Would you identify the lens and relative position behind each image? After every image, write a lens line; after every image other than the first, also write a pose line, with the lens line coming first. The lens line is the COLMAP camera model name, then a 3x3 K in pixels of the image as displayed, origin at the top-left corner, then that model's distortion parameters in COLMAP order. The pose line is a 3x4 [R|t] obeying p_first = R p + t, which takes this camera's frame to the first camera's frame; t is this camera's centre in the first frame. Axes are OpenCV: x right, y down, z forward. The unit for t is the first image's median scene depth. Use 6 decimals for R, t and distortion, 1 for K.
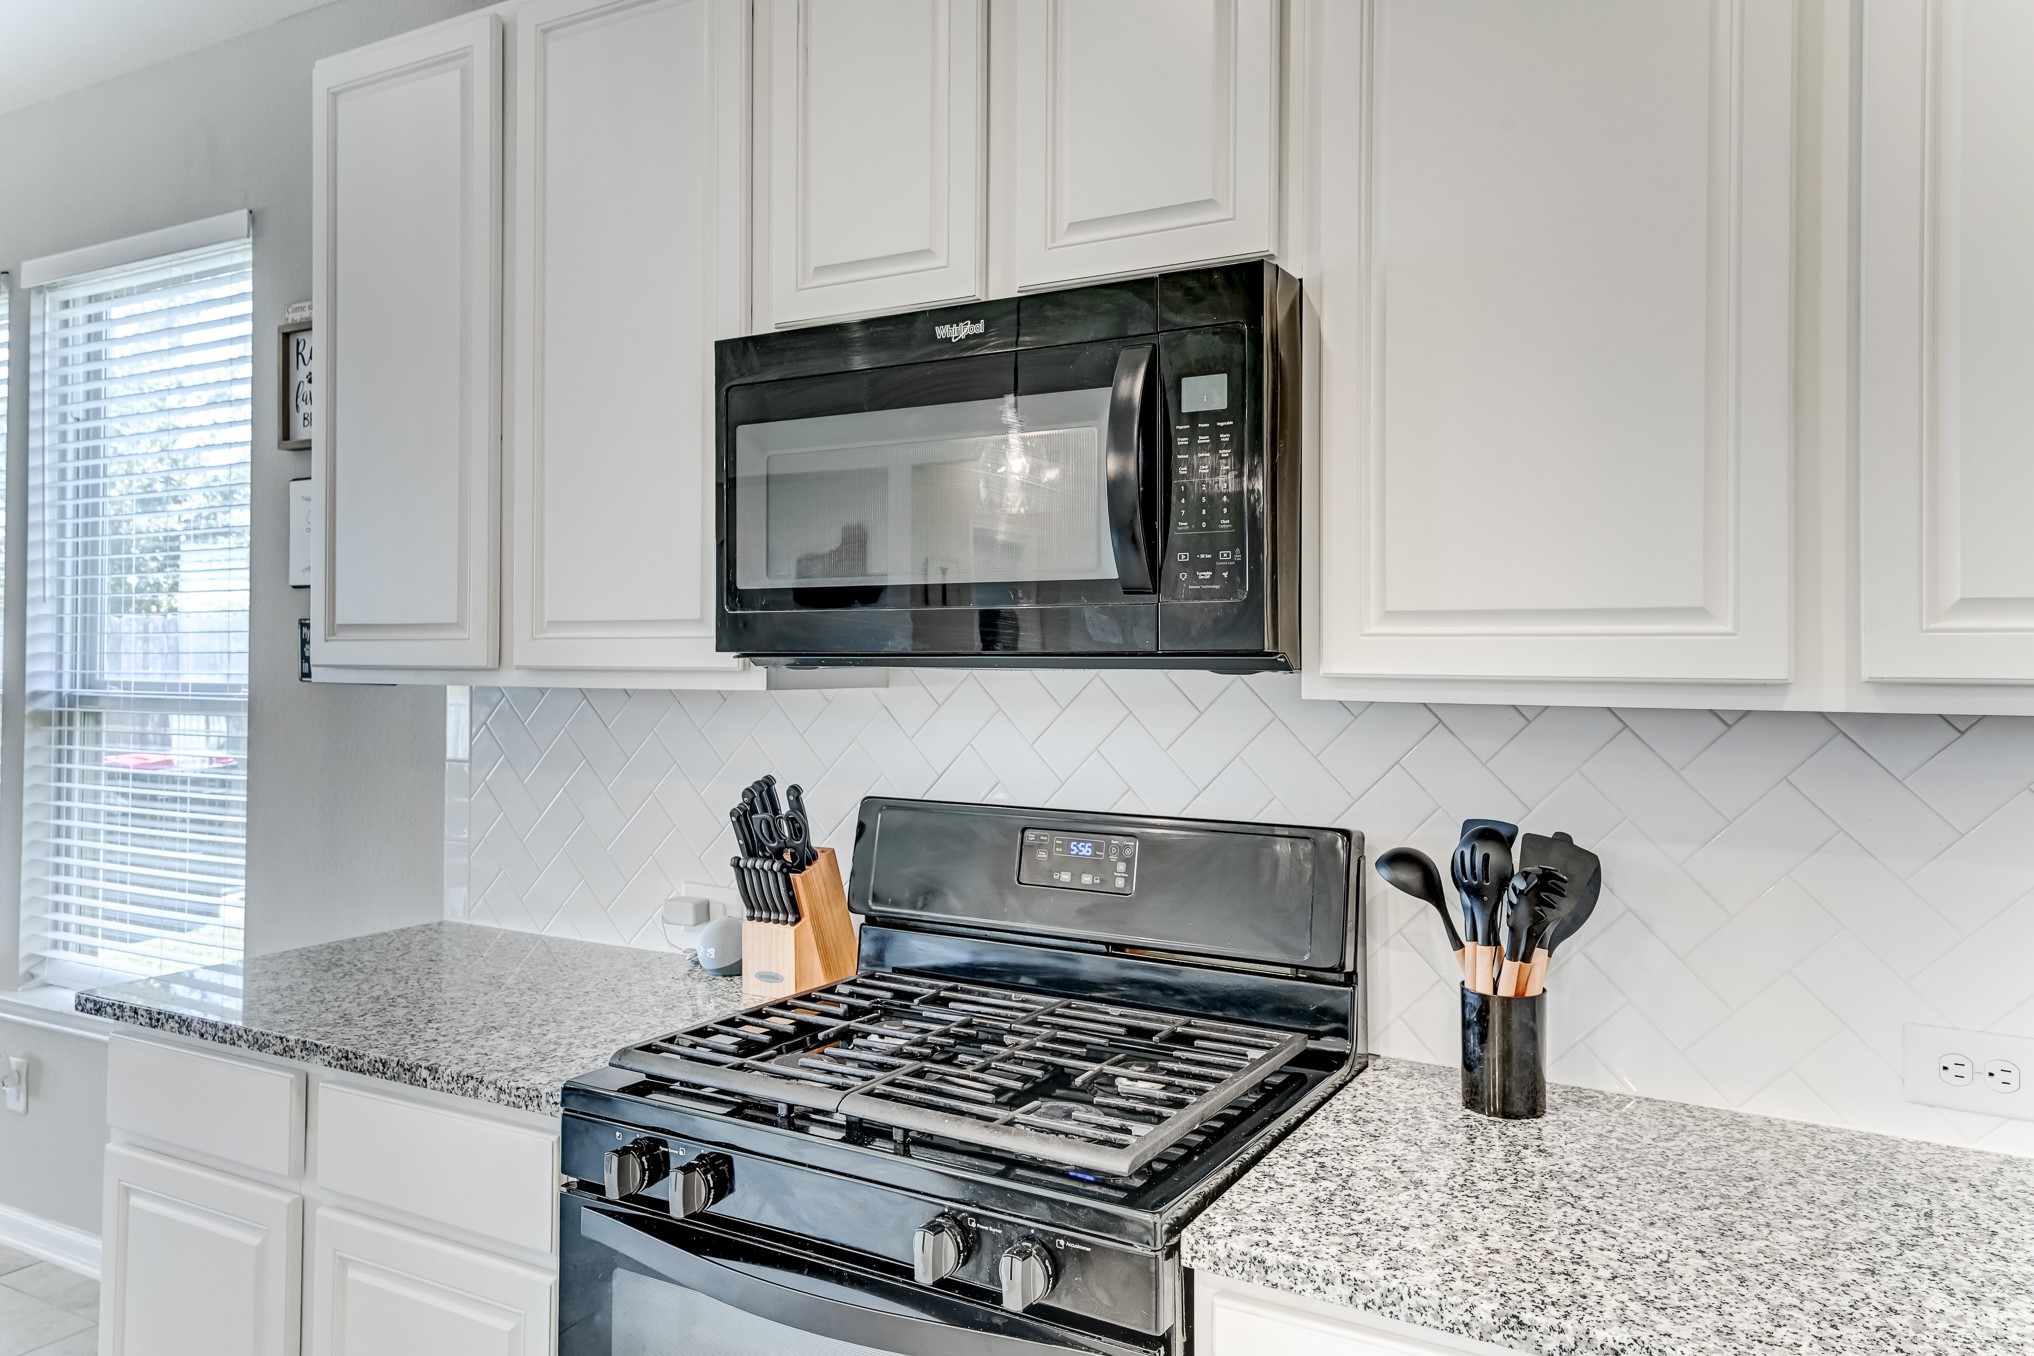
lens RADIAL K [[1331.6, 0, 1033.4], [0, 1331.6, 623.6], [0, 0, 1]] dist [0.031729, -0.004461]
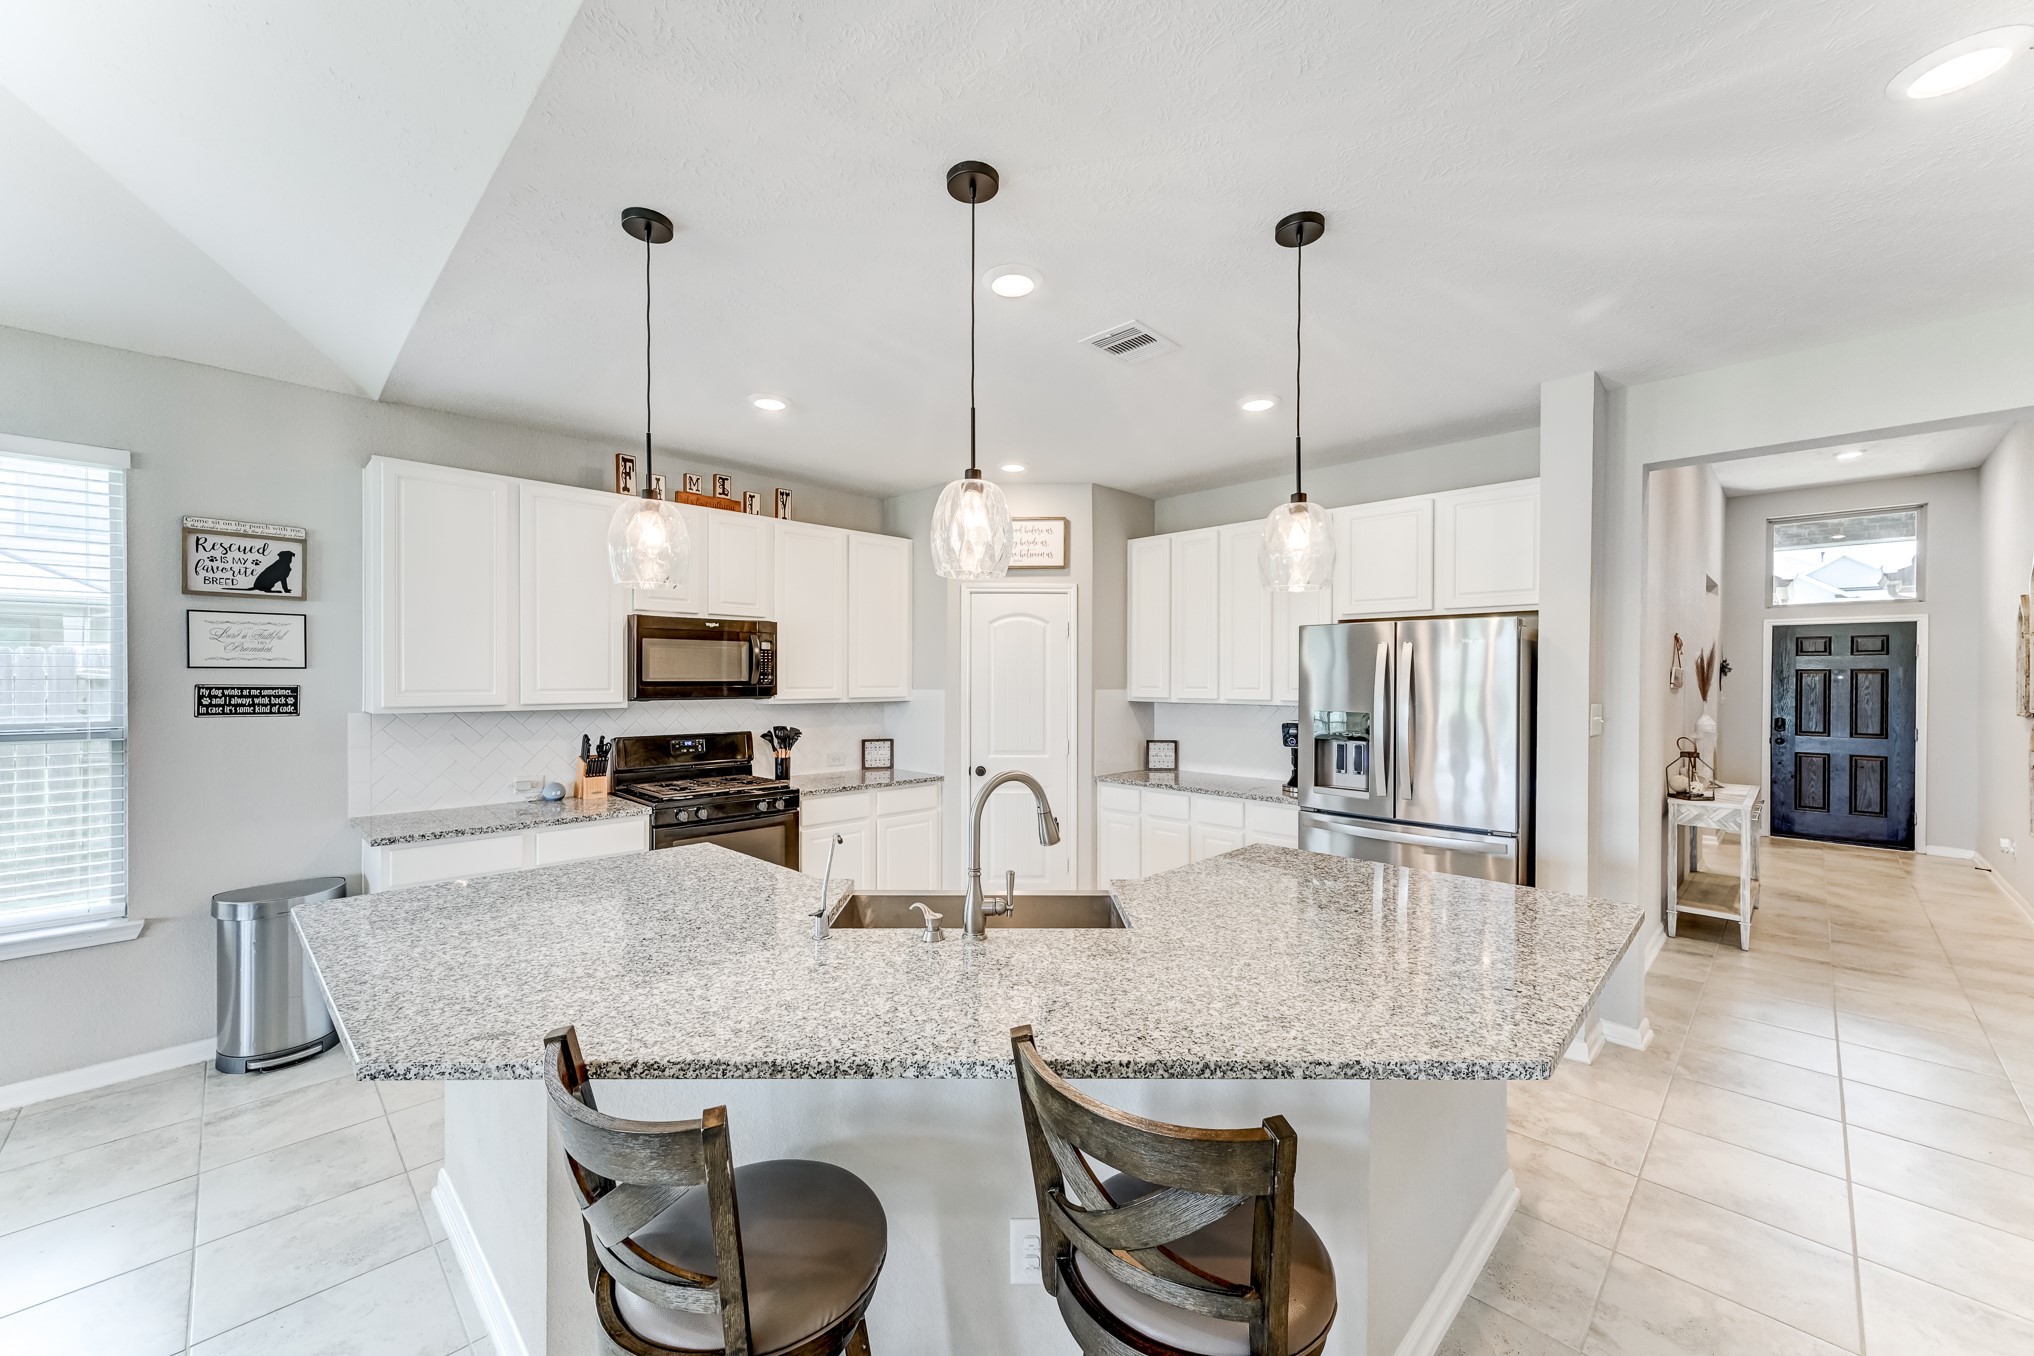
lens RADIAL K [[786.2, 0, 1014.9], [0, 786.2, 679.1], [0, 0, 1]] dist [0.008322, 0.000680]
pose [[0.264218, -0.008355, 0.964427, -2.318862], [-0.027967, 0.999476, 0.016320, -0.108053], [-0.964058, -0.031284, 0.263845, -0.678147]]
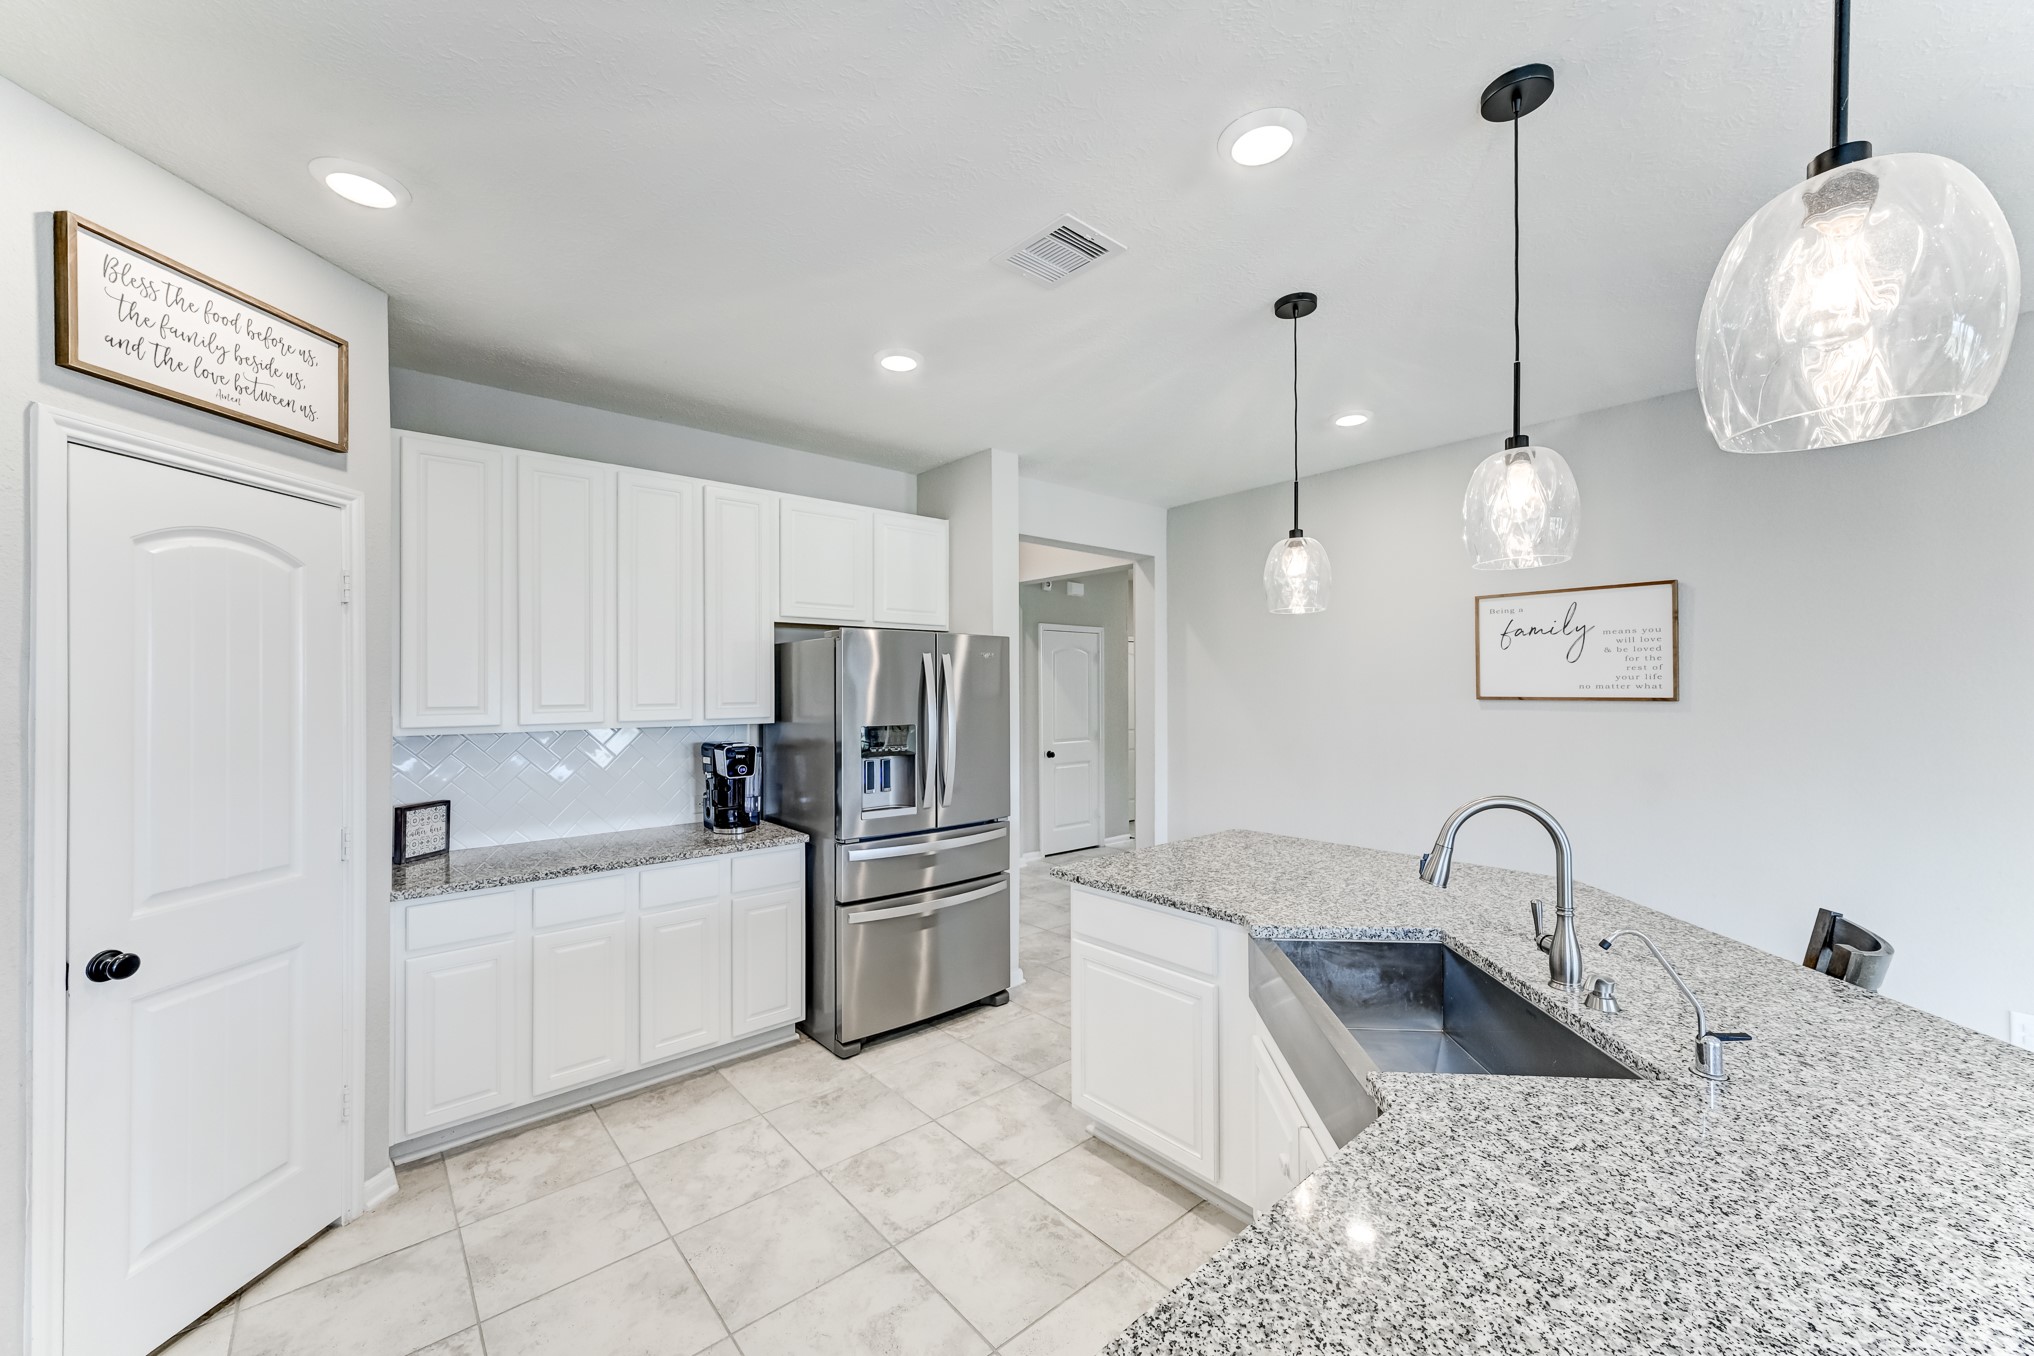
lens RADIAL K [[786.2, 0, 1013.6], [0, 786.2, 680.7], [0, 0, 1]] dist [0.008322, 0.000680]
pose [[-0.941556, 0.001107, 0.336854, -0.882562], [-0.010739, 0.999388, -0.033301, -0.055940], [-0.336685, -0.034972, -0.940968, 0.887252]]
